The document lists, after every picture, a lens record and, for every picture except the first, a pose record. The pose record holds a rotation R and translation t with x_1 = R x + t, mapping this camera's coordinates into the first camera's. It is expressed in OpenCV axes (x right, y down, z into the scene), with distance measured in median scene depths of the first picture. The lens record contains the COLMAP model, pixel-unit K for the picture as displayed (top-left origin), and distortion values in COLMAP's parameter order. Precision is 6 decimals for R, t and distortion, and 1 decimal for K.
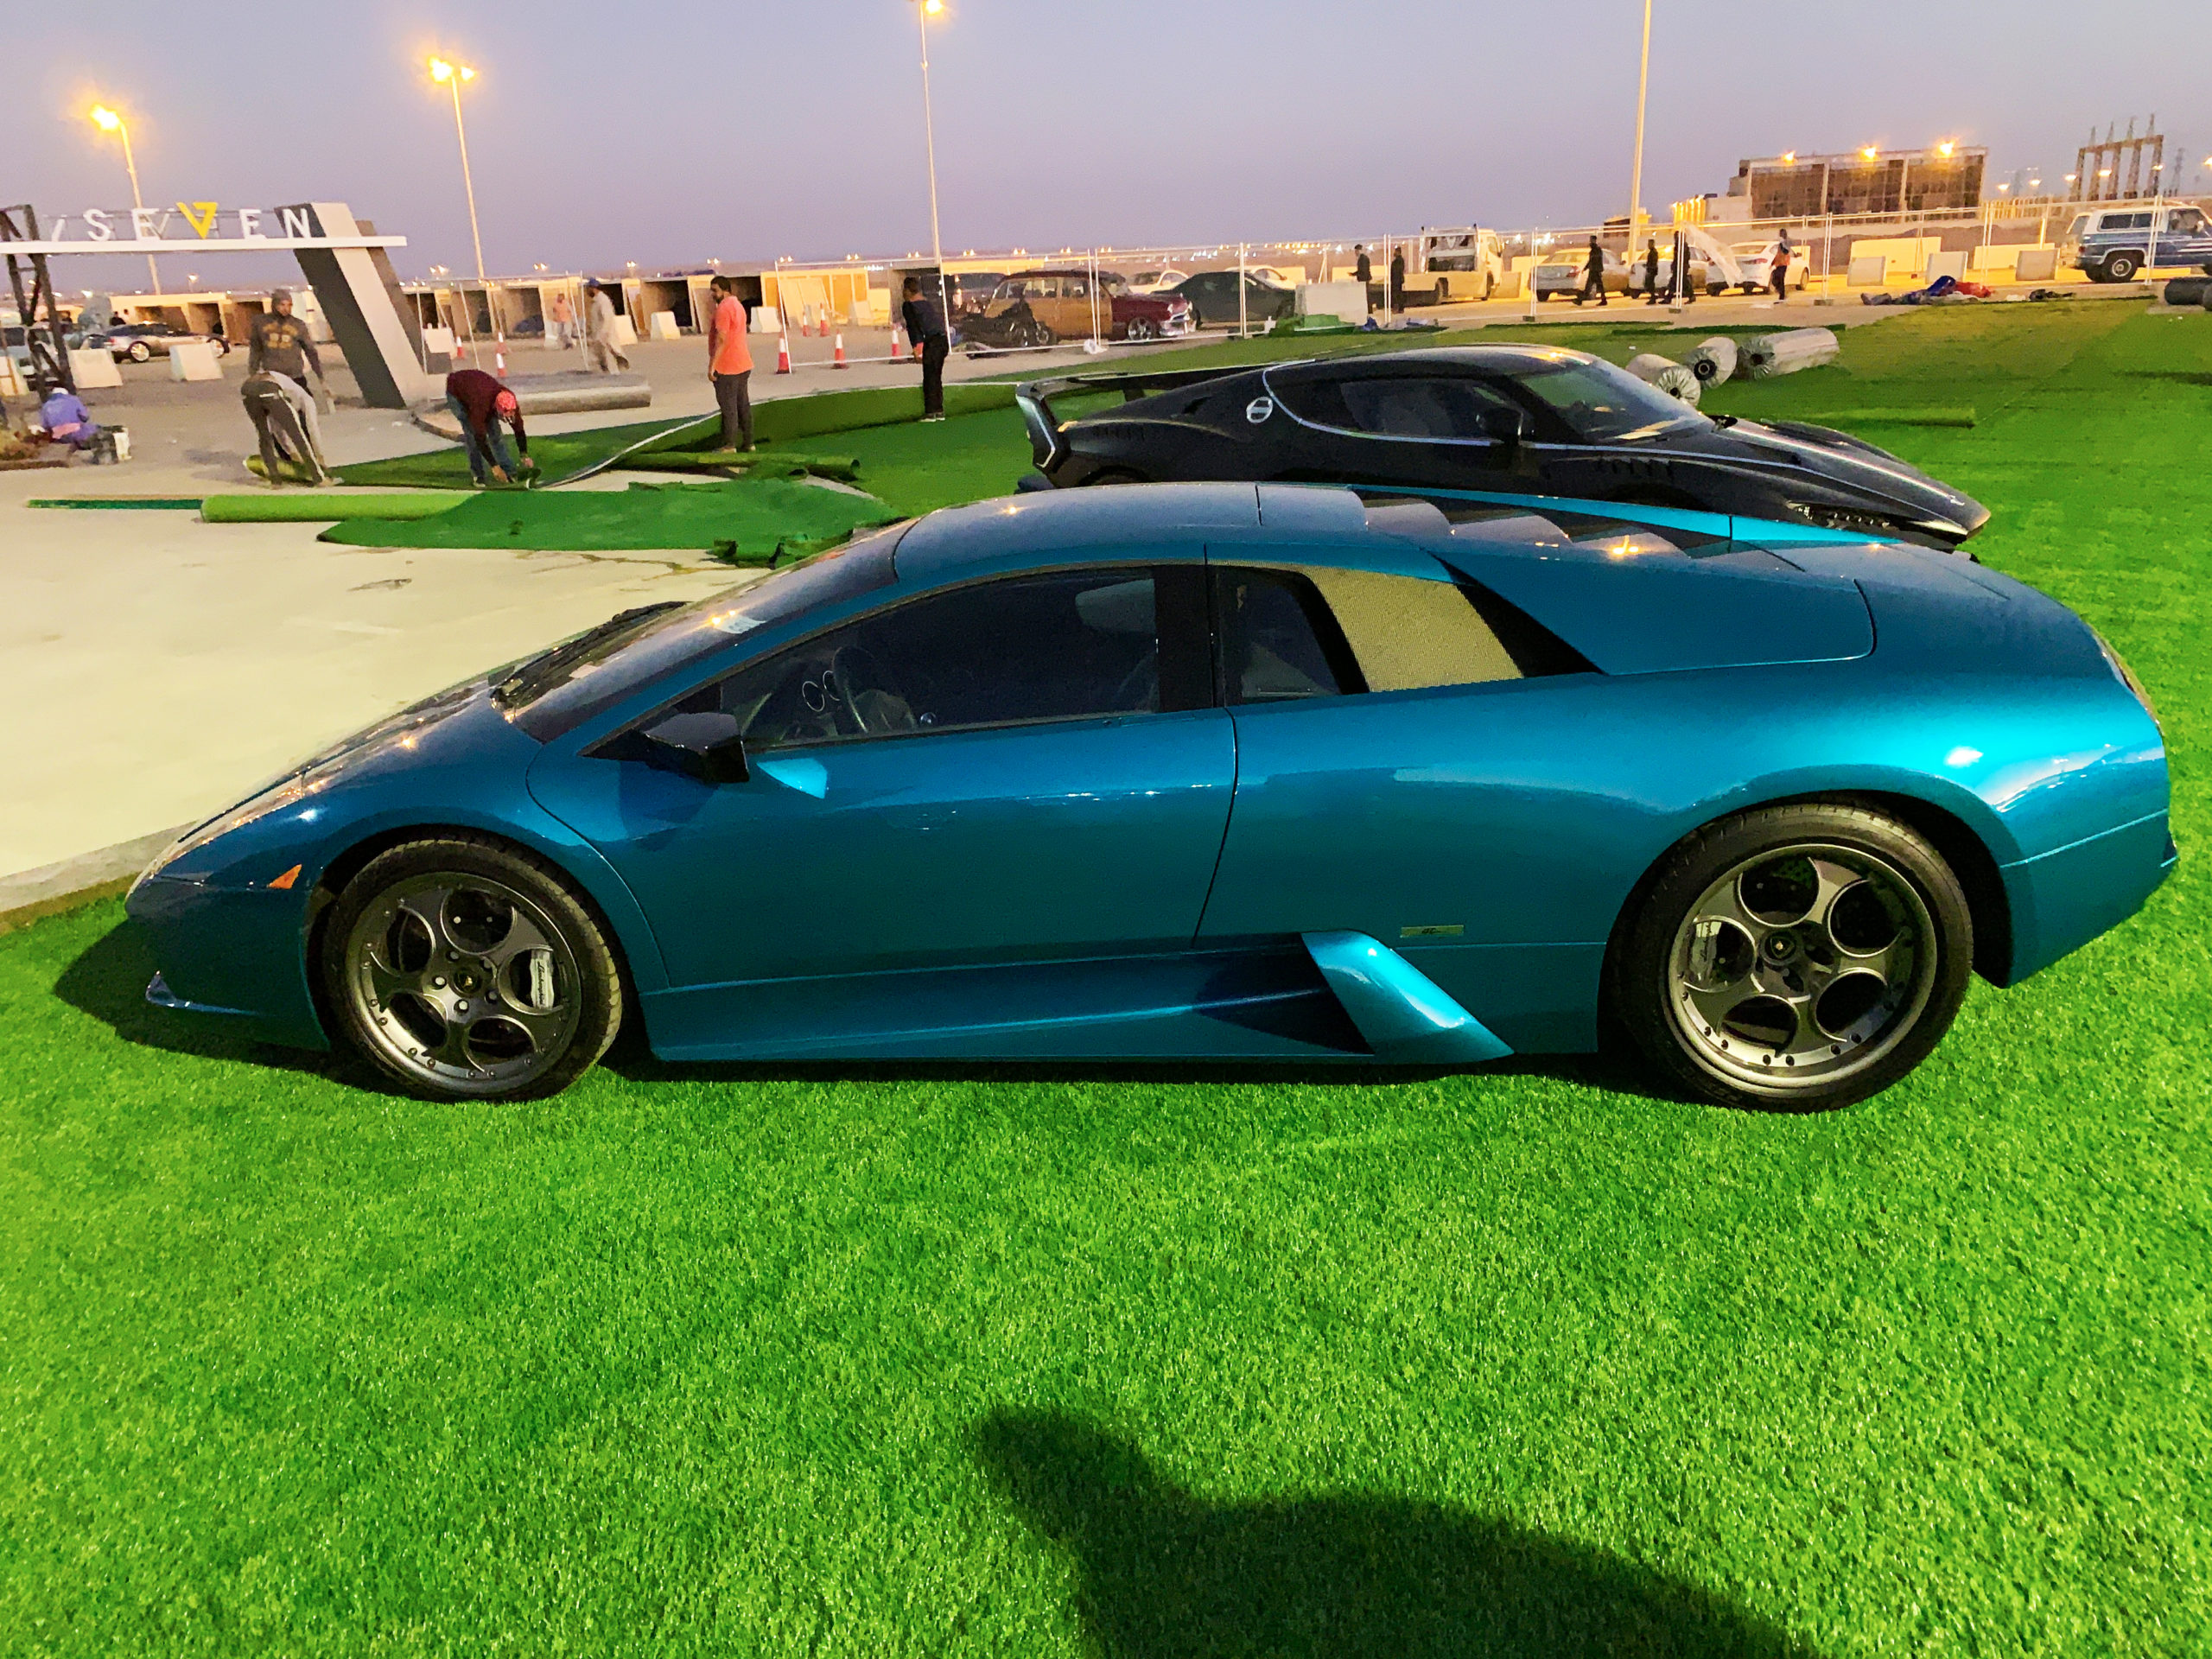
lens RADIAL K [[1681.4, 0, 1106.0], [0, 1681.4, 829.5], [0, 0, 1]] dist [0.002804, -0.002392]
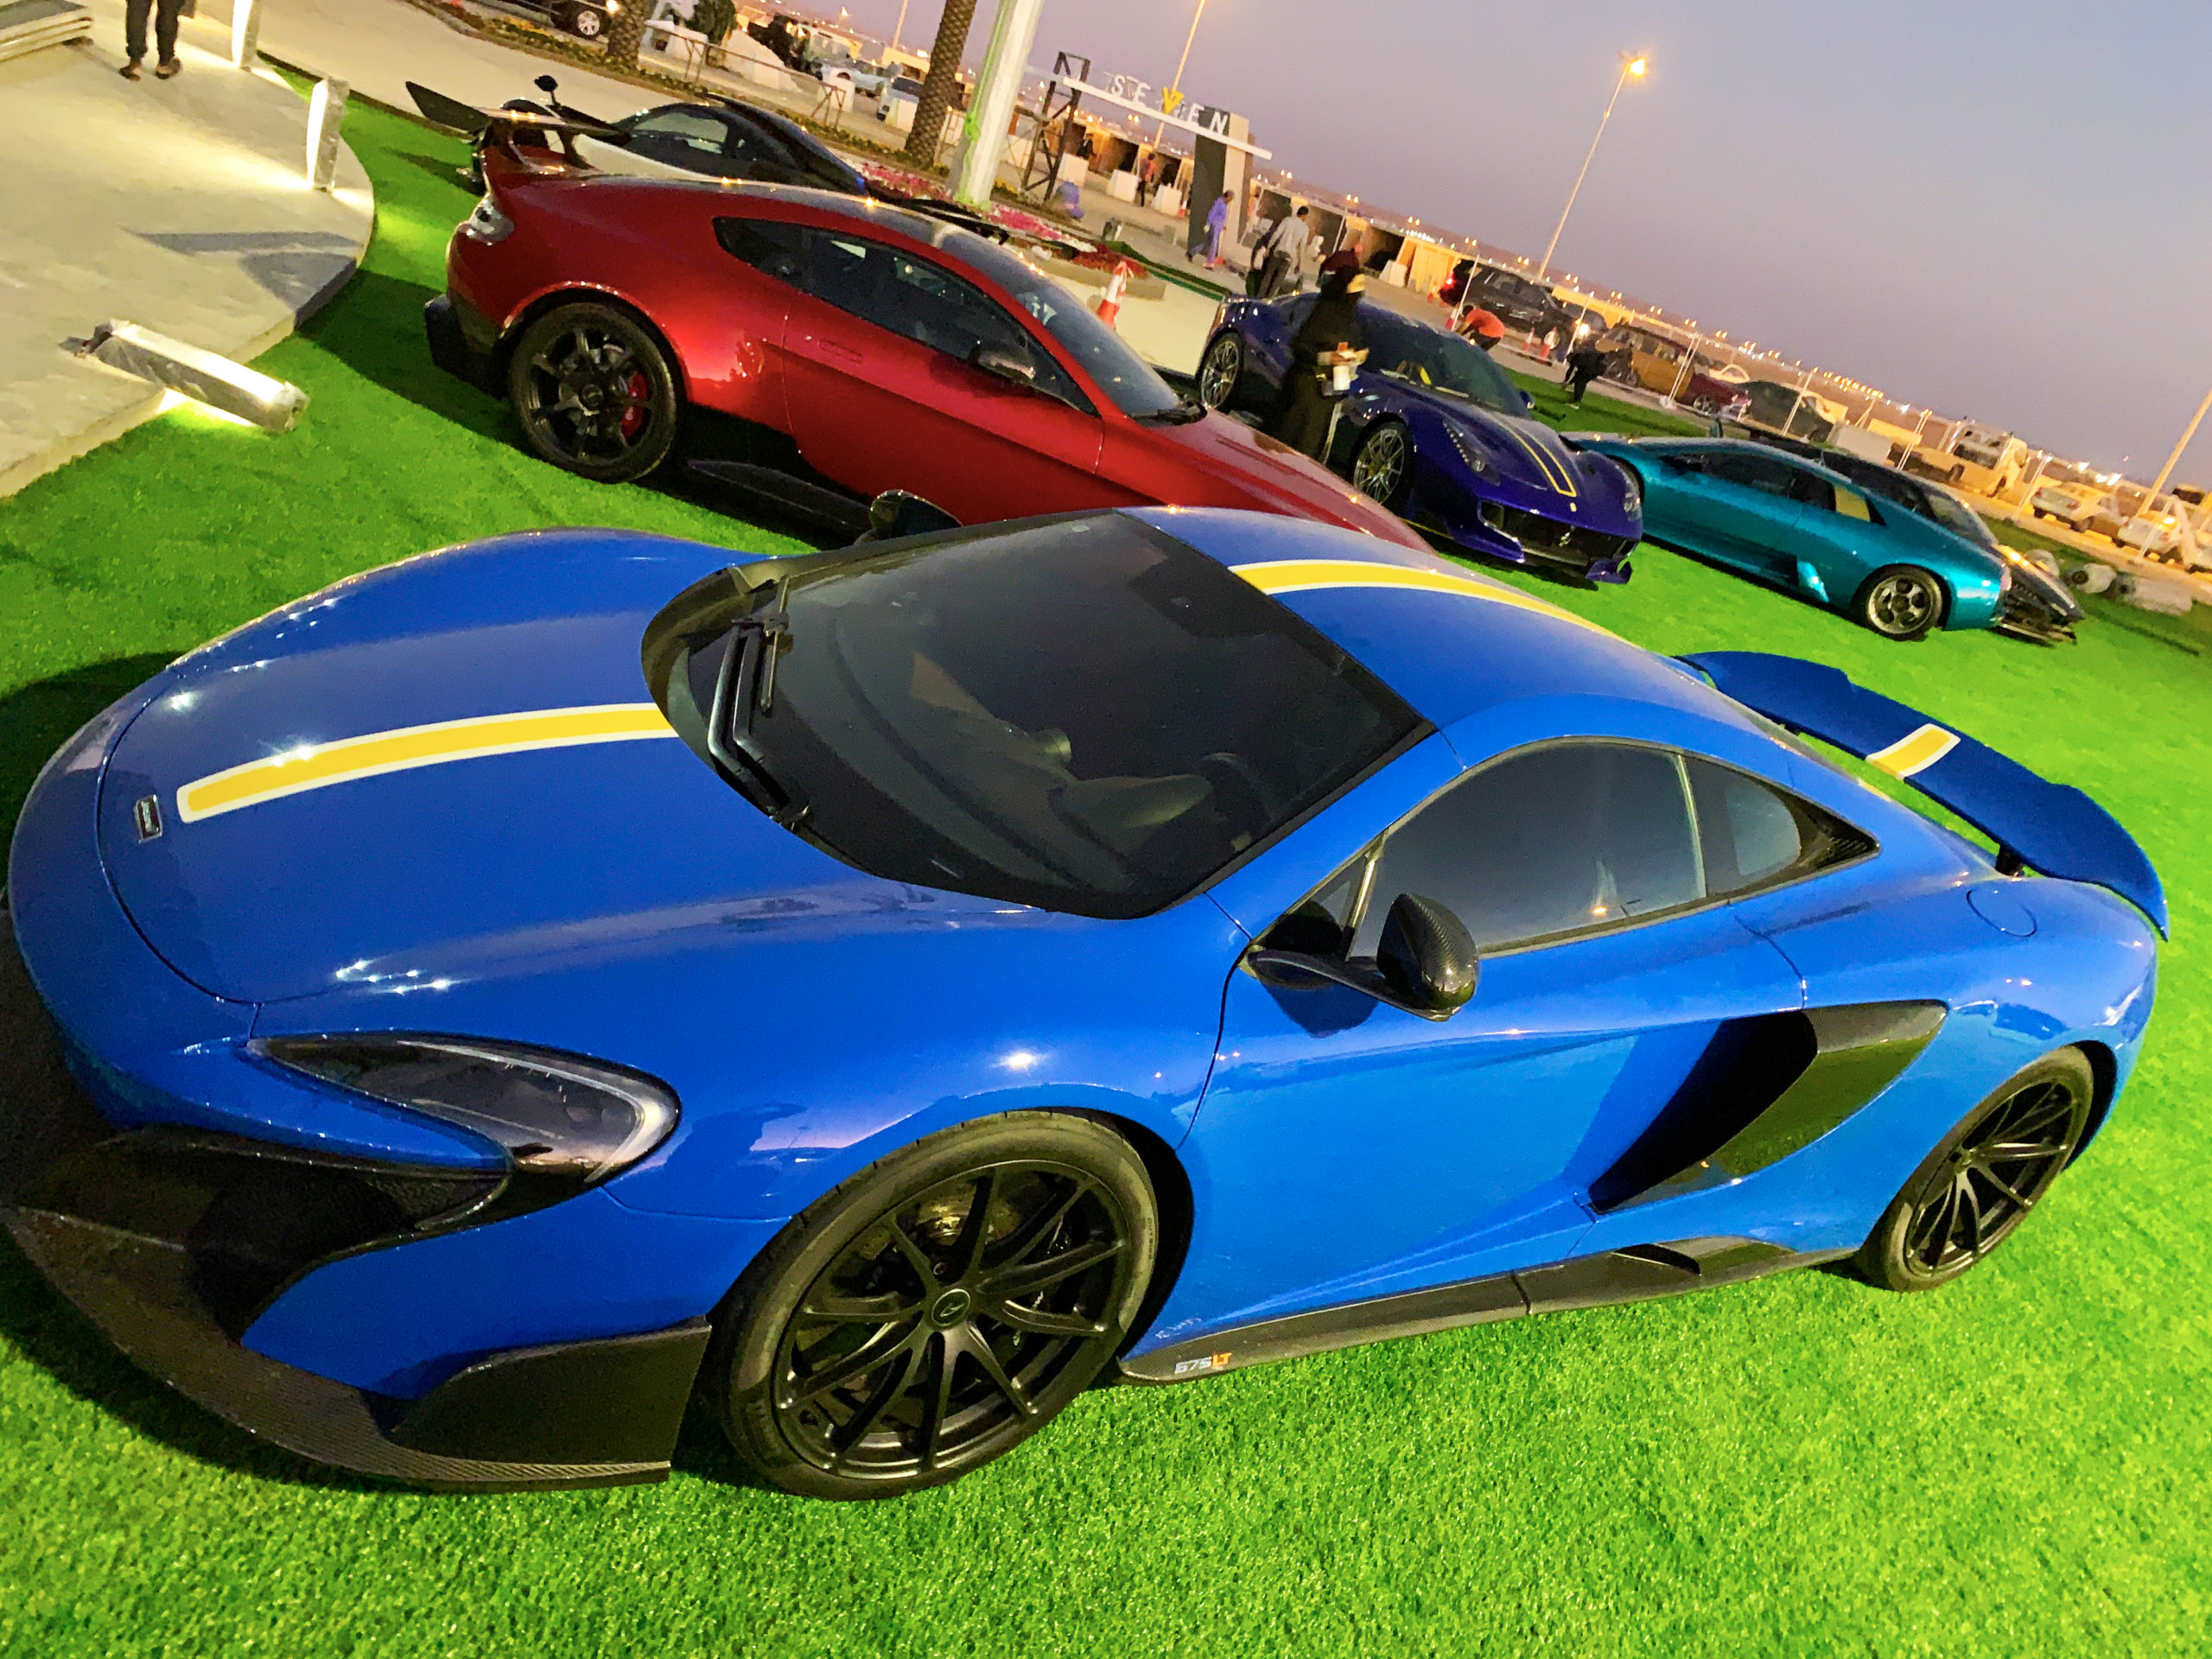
lens RADIAL K [[1626.9, 0, 1099.2], [0, 1626.9, 790.4], [0, 0, 1]] dist [0.001512, 0.000571]
pose [[0.884250, 0.431963, -0.177512, -0.042054], [-0.429364, 0.901465, 0.054841, 0.103347], [0.183710, 0.027724, 0.982589, -0.311319]]
